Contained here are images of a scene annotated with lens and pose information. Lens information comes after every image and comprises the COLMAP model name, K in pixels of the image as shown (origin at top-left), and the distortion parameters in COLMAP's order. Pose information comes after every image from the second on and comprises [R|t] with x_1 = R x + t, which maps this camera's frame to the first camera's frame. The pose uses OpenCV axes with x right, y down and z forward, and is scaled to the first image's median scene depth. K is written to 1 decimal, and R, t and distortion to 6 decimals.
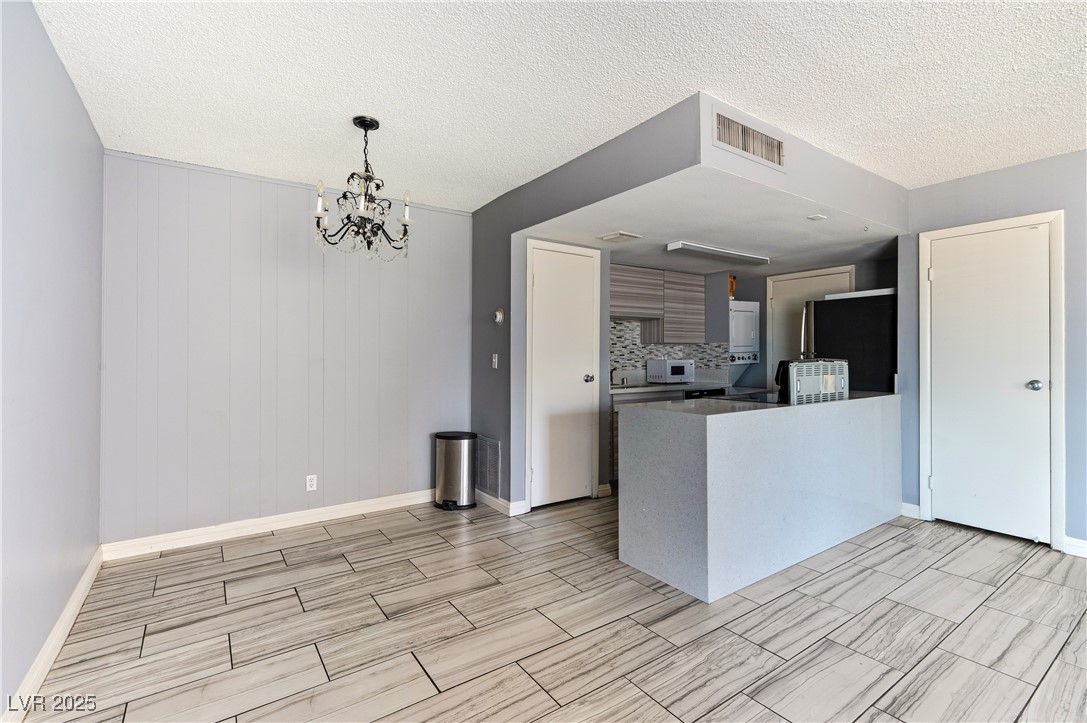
lens RADIAL K [[498.9, 0, 551.8], [0, 498.9, 354.2], [0, 0, 1]] dist [0.001038, -0.001737]
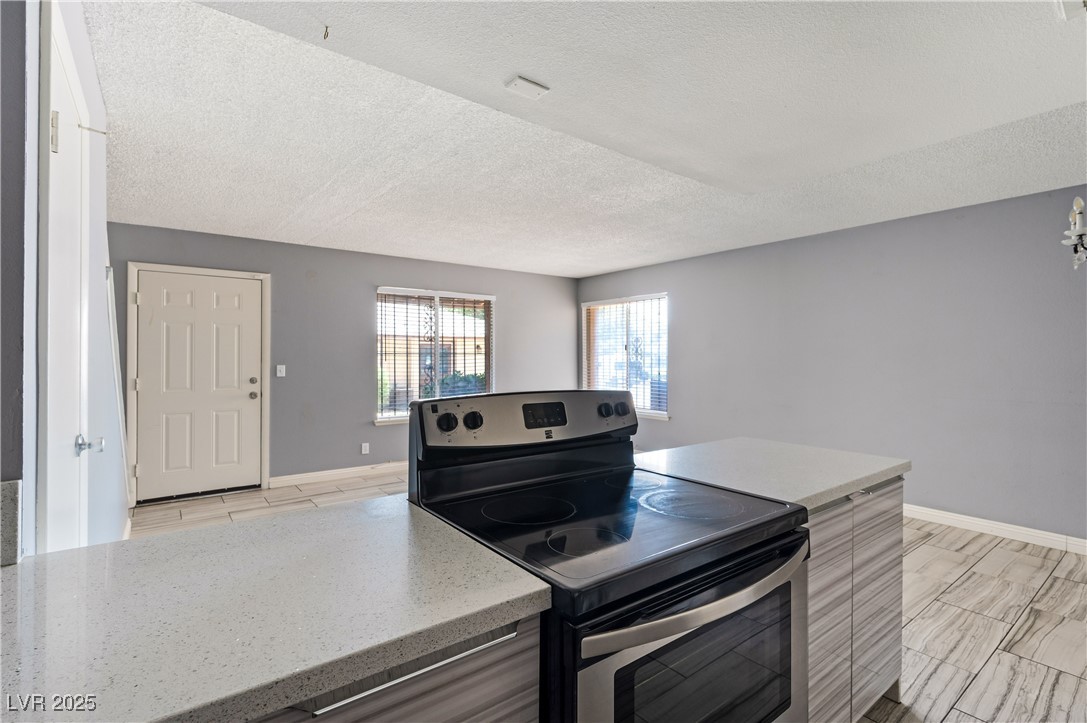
lens RADIAL K [[498.9, 0, 541.5], [0, 498.9, 360.1], [0, 0, 1]] dist [0.001038, -0.001737]
pose [[-0.999896, 0.007530, -0.012331, 0.439356], [0.007517, 0.999971, 0.001111, -0.011979], [0.012339, 0.001018, -0.999923, 1.212627]]
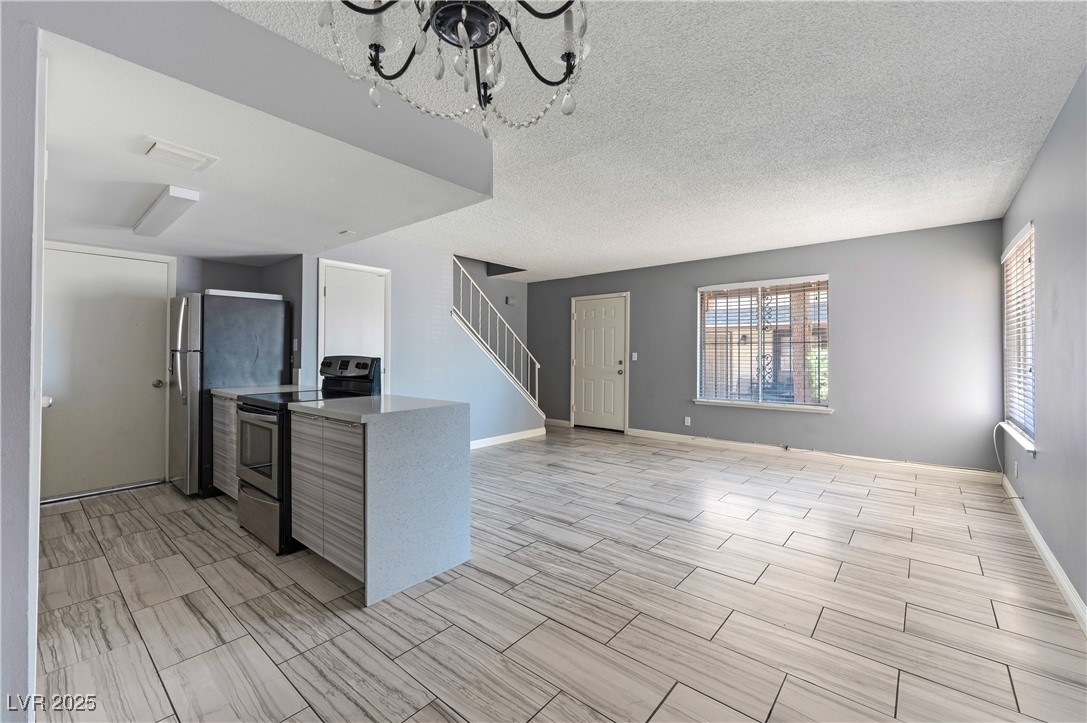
lens RADIAL K [[448.3, 0, 531.8], [0, 448.3, 355.6], [0, 0, 1]] dist [0.000411, 0.000083]
pose [[-0.234304, -0.004446, 0.972153, -0.474661], [-0.001944, 0.999990, 0.004105, 0.001747], [-0.972161, -0.000928, -0.234310, 0.683082]]
